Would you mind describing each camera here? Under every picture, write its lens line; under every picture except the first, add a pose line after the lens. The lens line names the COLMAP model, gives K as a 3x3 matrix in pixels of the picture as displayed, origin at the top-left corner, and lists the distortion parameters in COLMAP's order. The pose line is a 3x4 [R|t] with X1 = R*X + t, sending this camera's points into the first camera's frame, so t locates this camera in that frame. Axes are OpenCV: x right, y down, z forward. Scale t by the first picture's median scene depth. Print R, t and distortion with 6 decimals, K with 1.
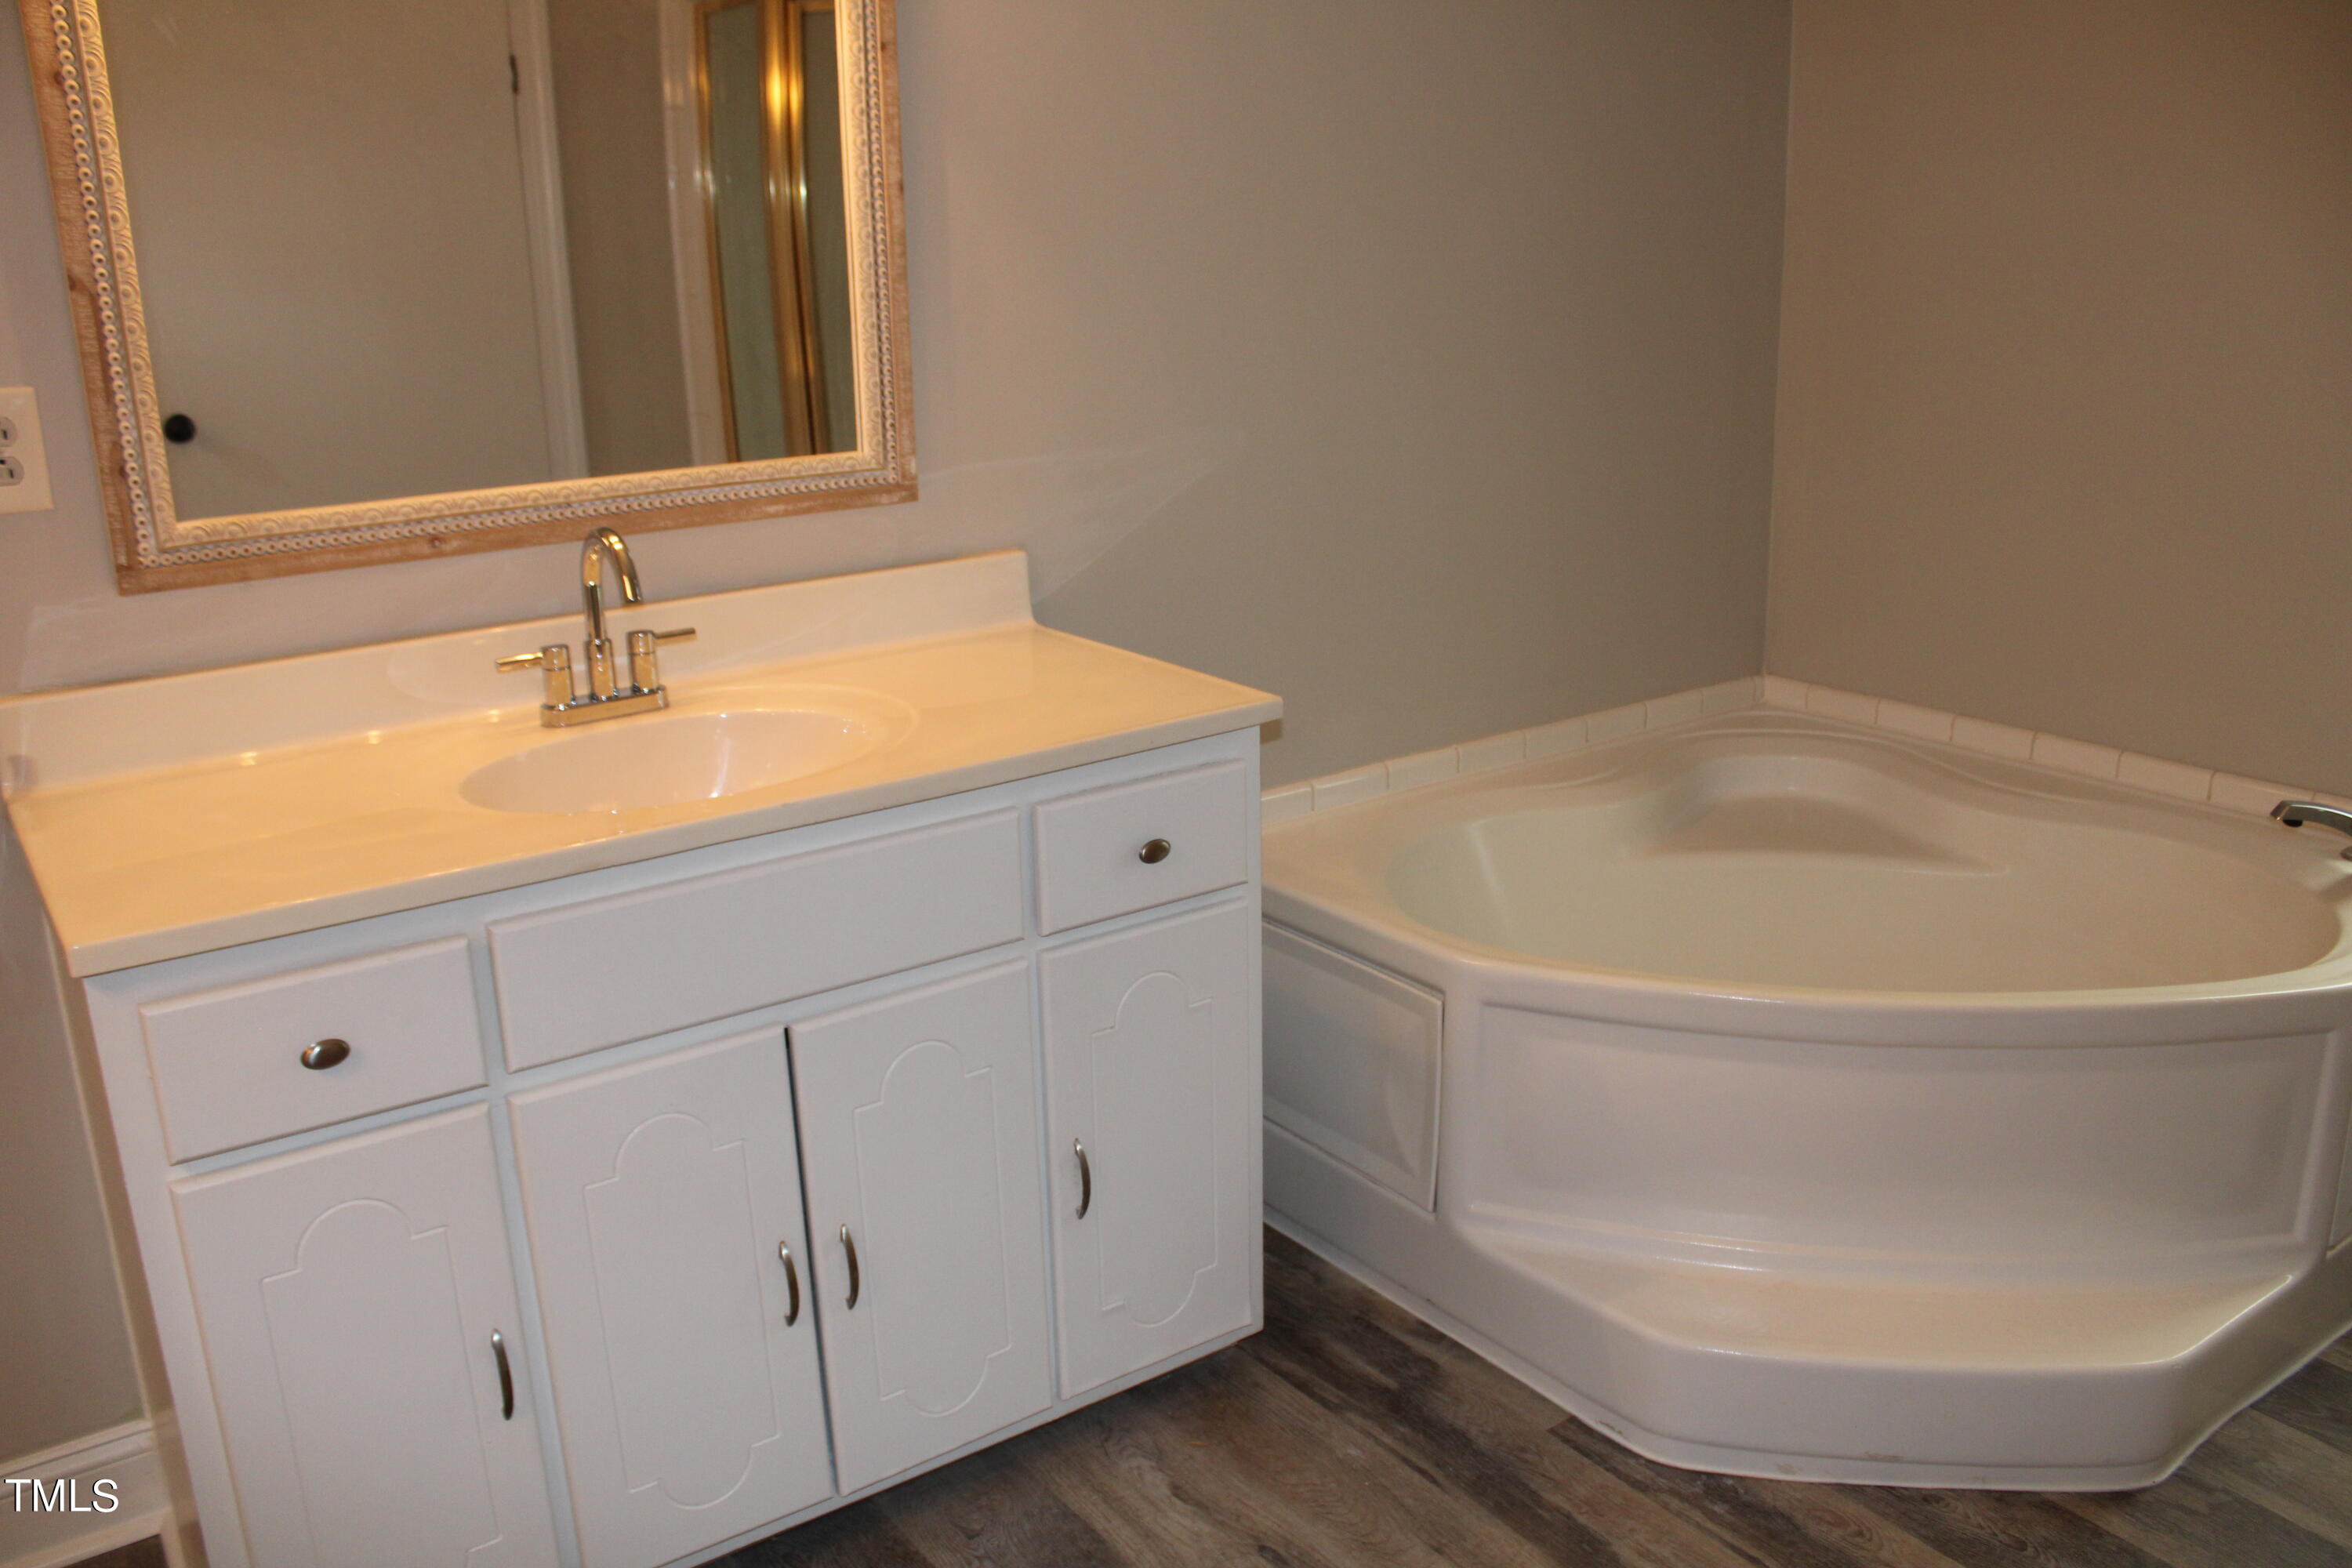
lens RADIAL K [[1927.6, 0, 1183.9], [0, 1927.6, 796.5], [0, 0, 1]] dist [-0.162470, 0.130729]
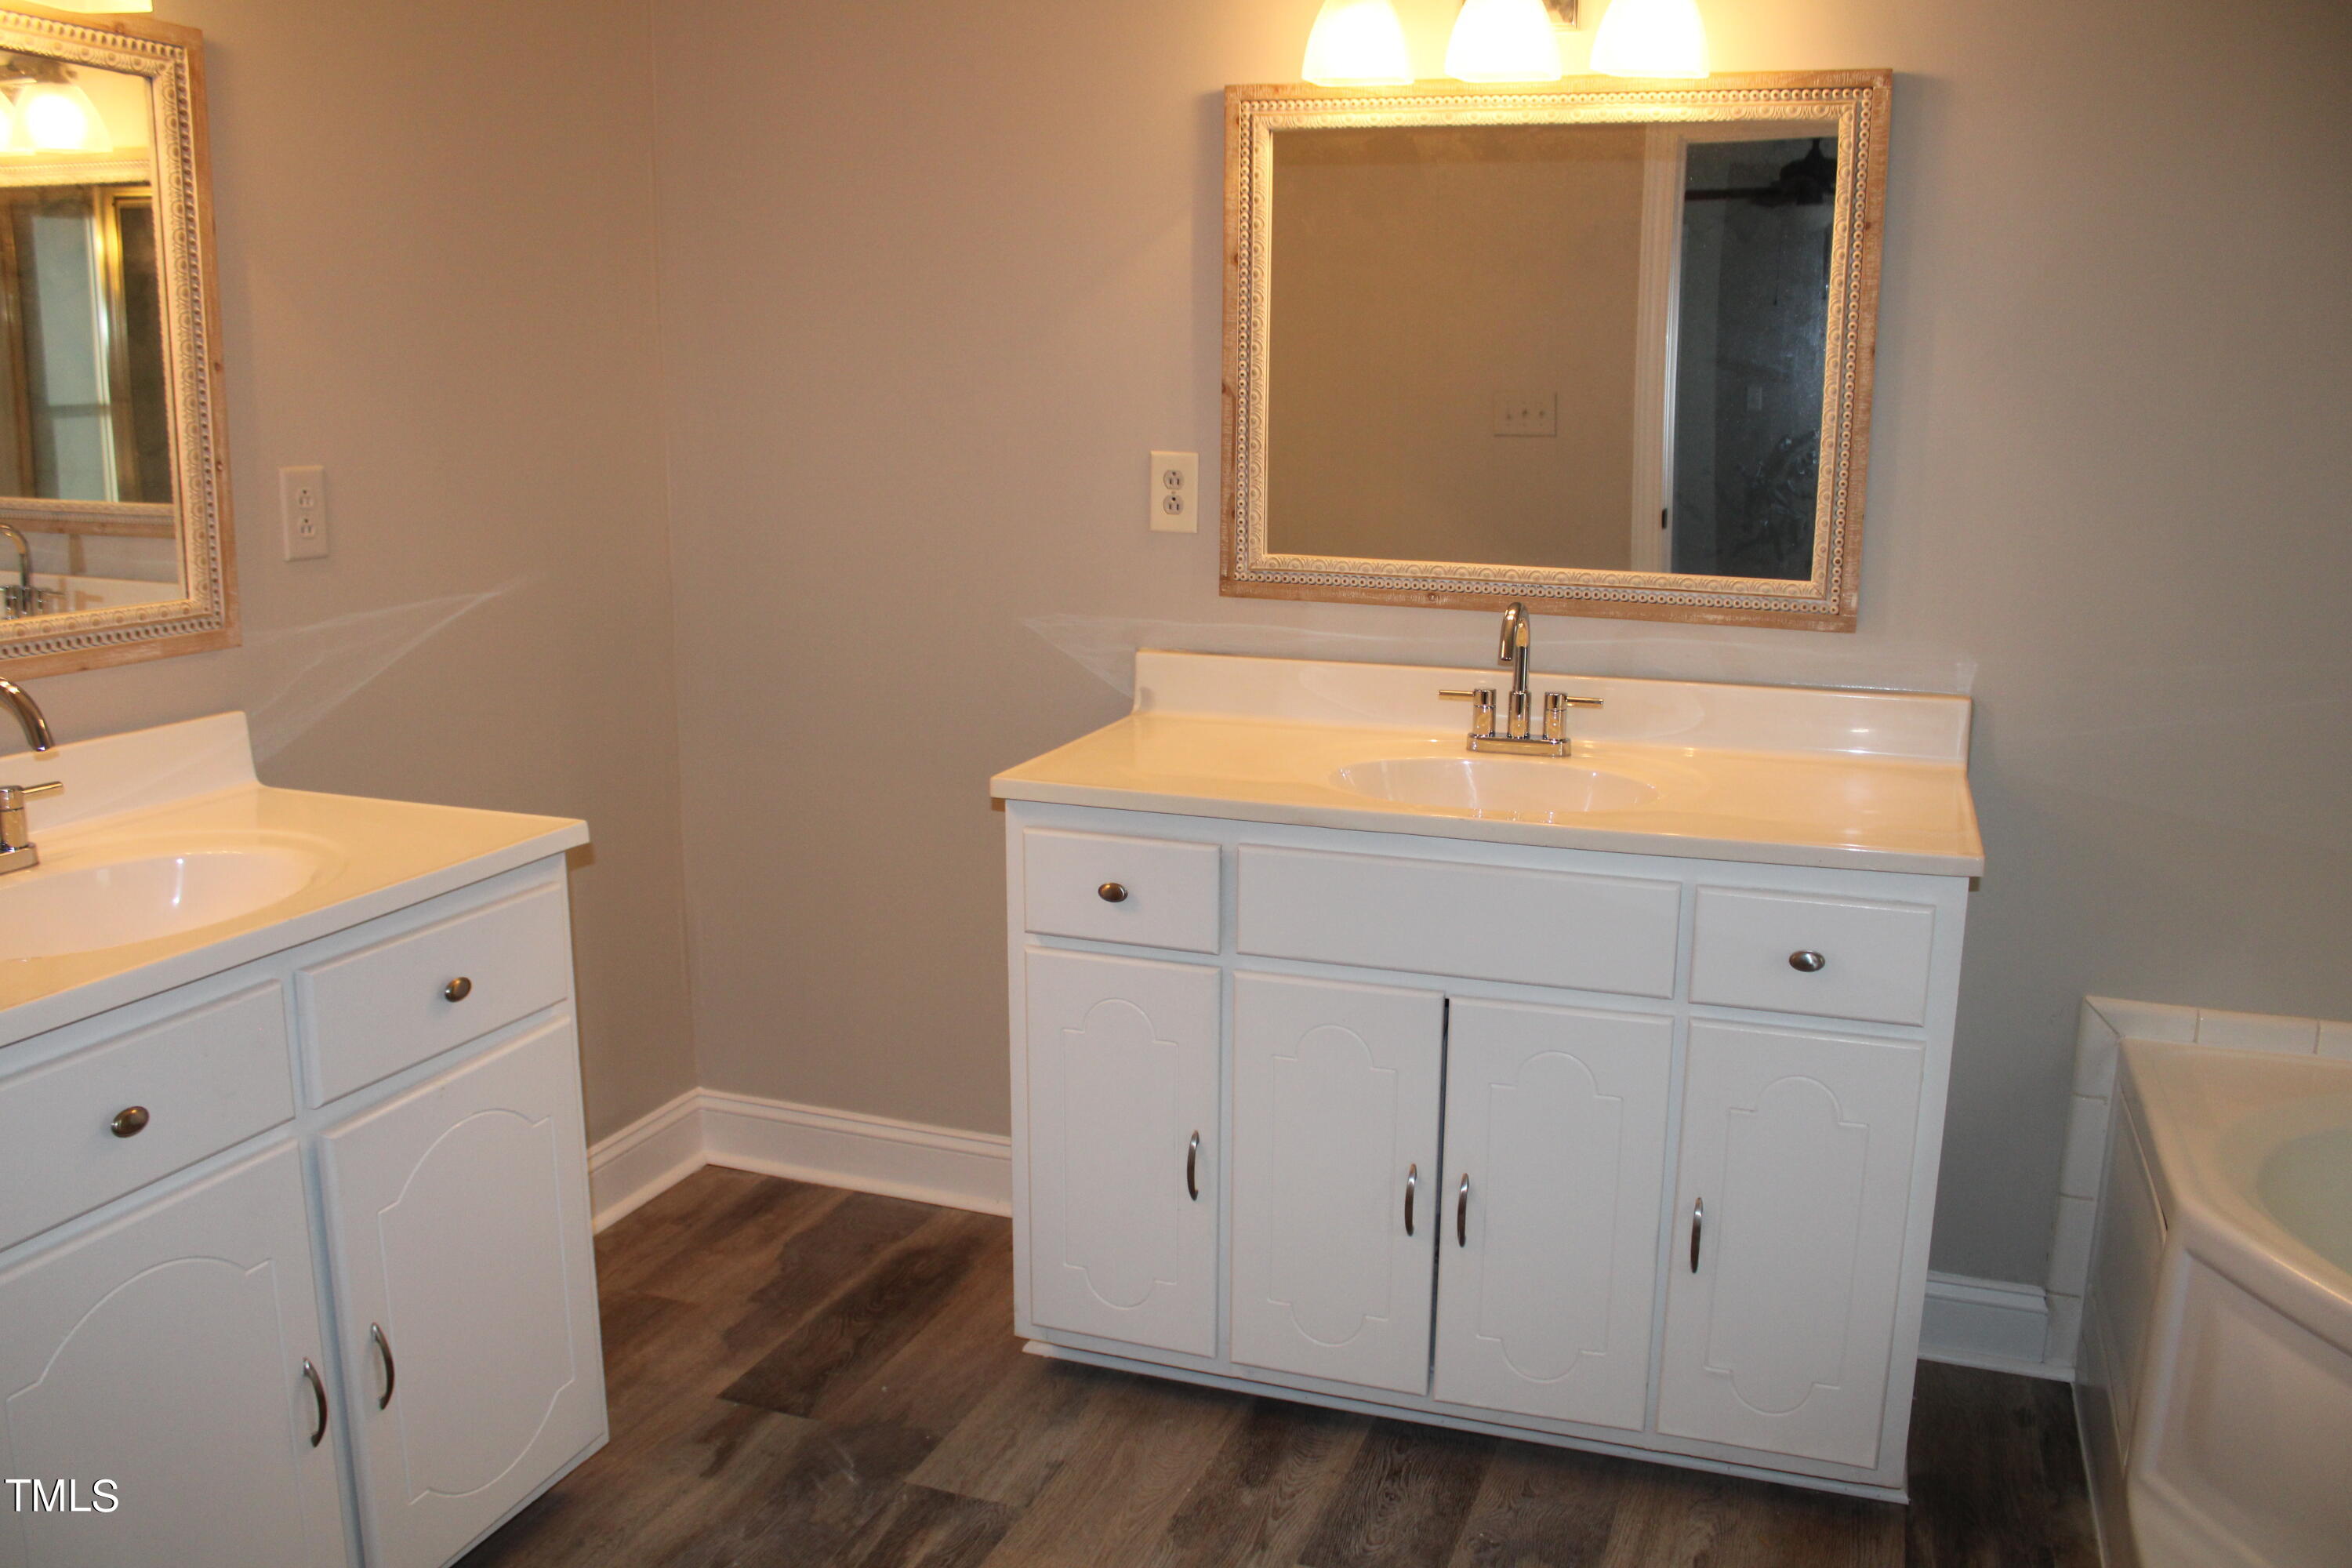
lens RADIAL K [[1927.6, 0, 1183.9], [0, 1927.6, 796.5], [0, 0, 1]] dist [-0.162470, 0.130729]
pose [[0.563584, 0.198621, -0.801825, 0.618896], [-0.256784, 0.964698, 0.058479, -0.033008], [0.785134, 0.172938, 0.594691, 0.079665]]
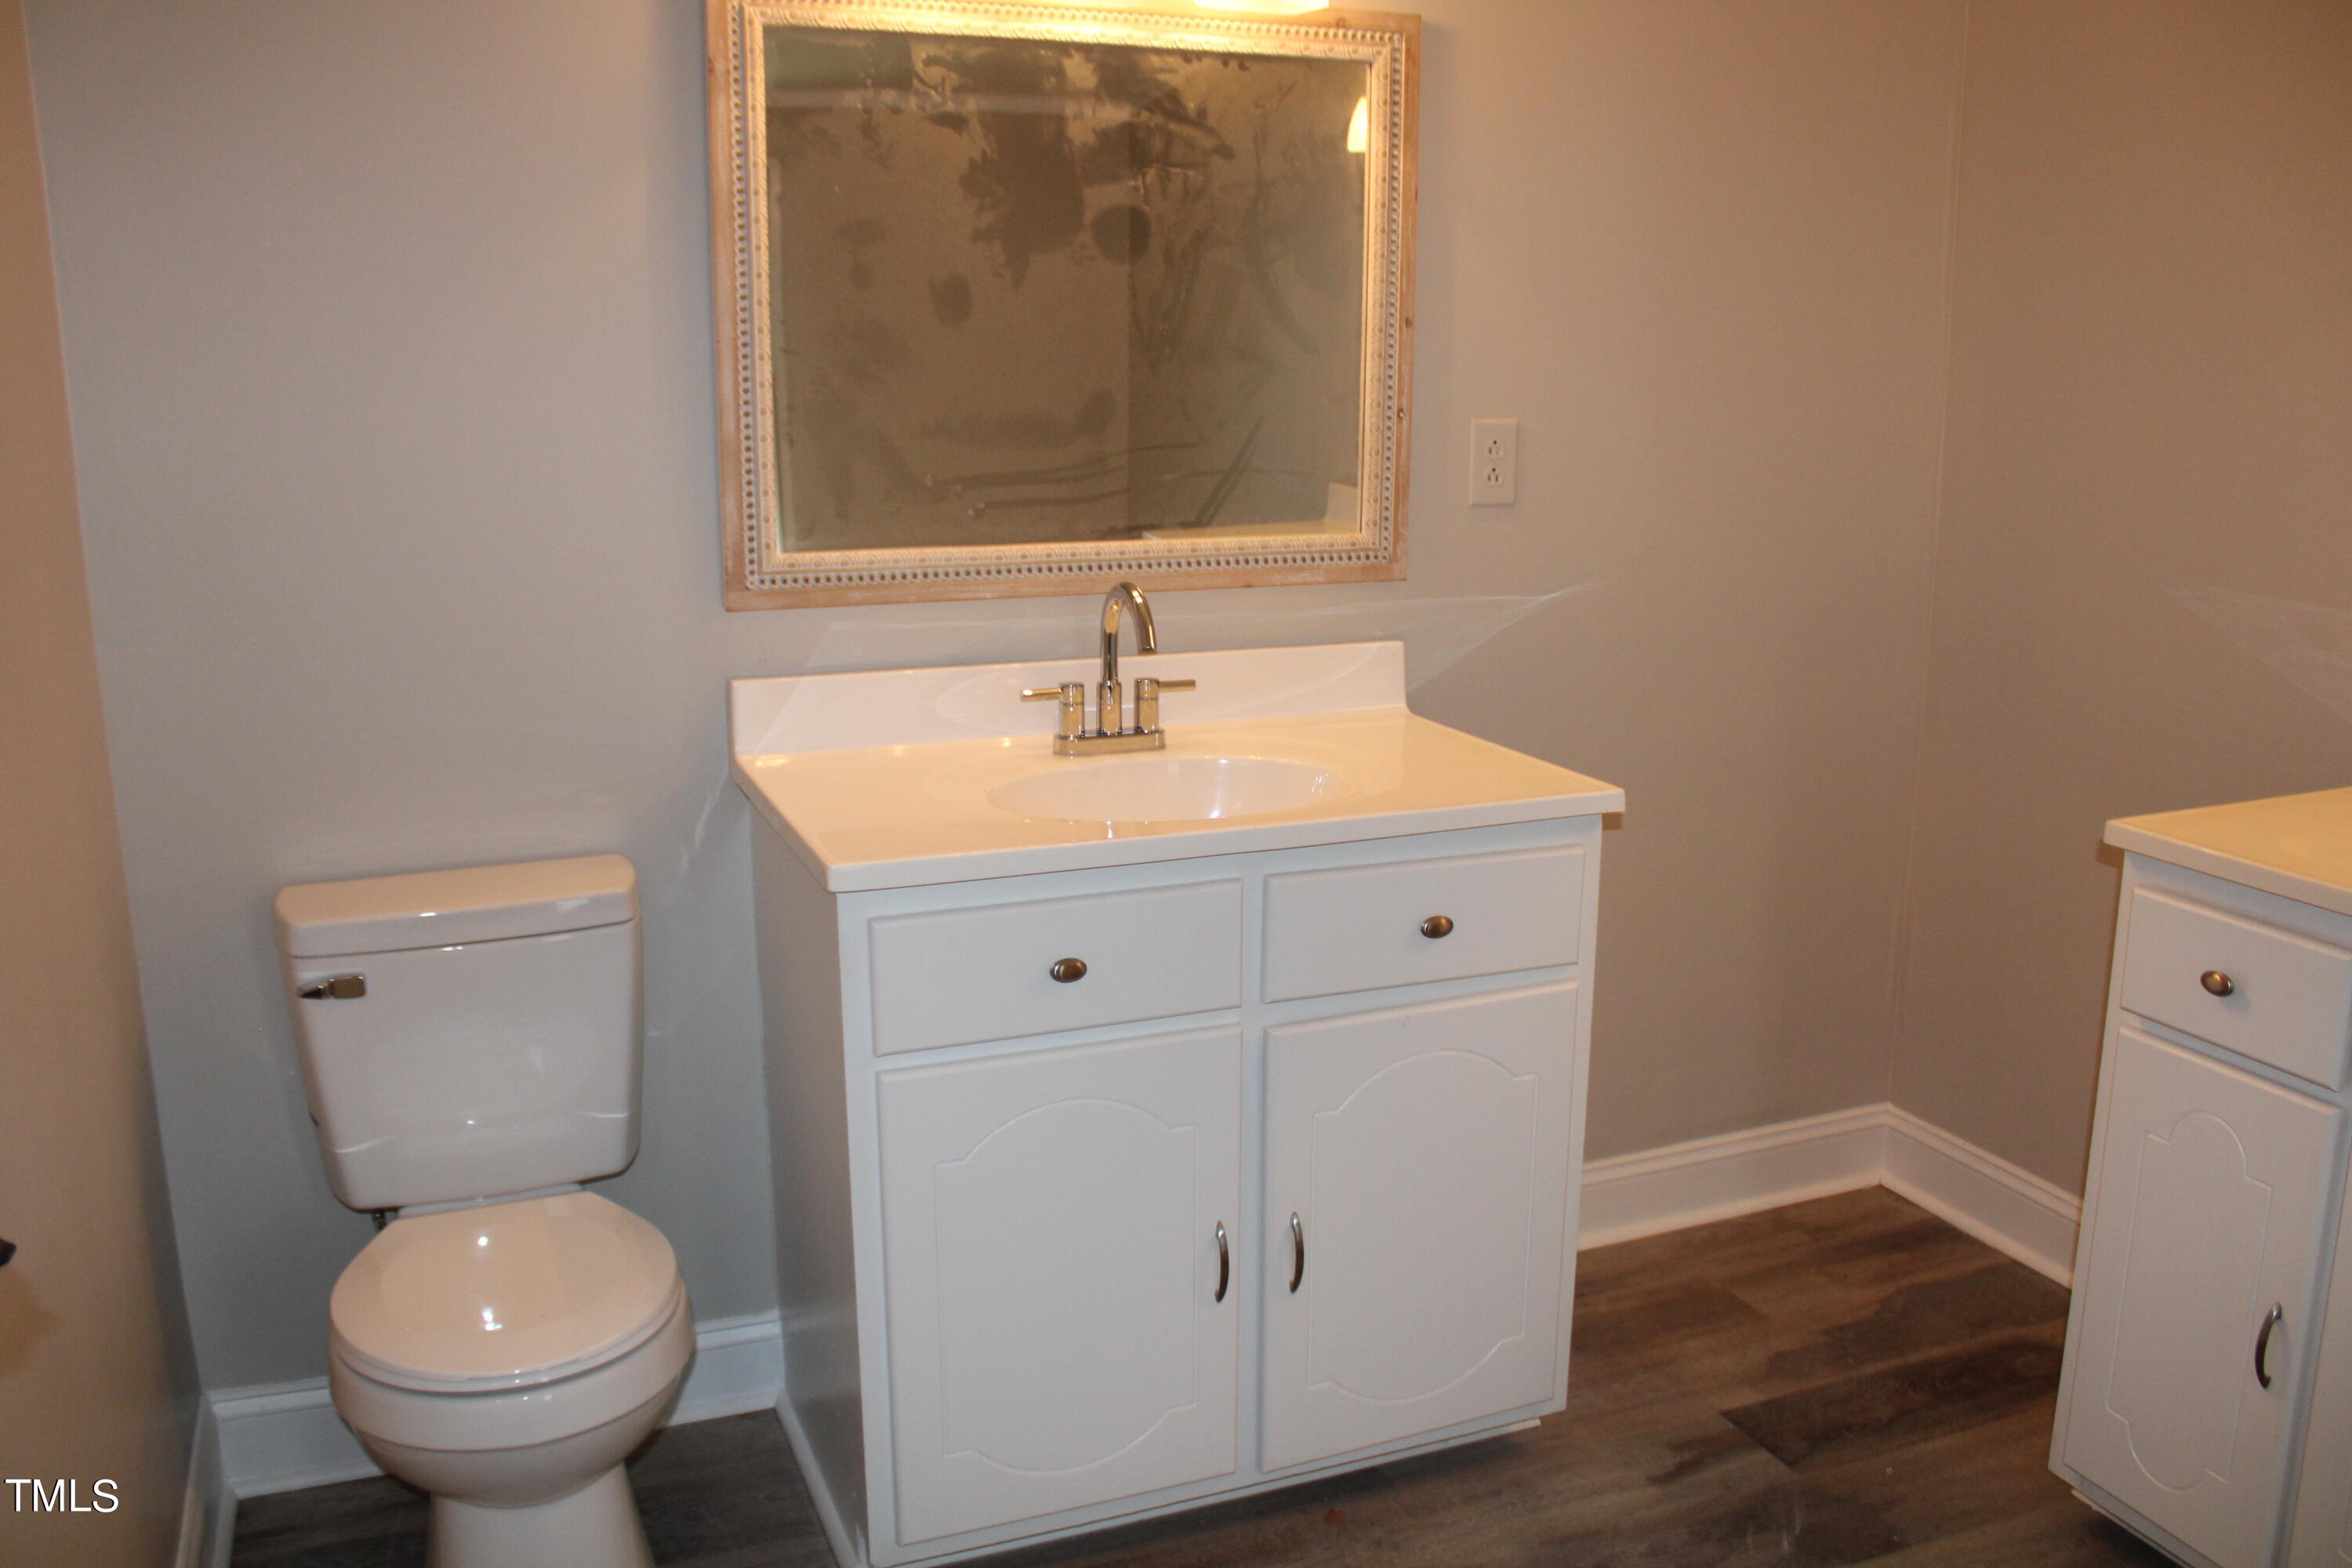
lens RADIAL K [[1927.6, 0, 1183.9], [0, 1927.6, 796.5], [0, 0, 1]] dist [-0.162470, 0.130729]
pose [[-0.235192, 0.241744, -0.941406, 0.624998], [-0.272059, 0.913484, 0.302542, -0.120816], [0.933096, 0.327273, -0.149076, 0.388076]]
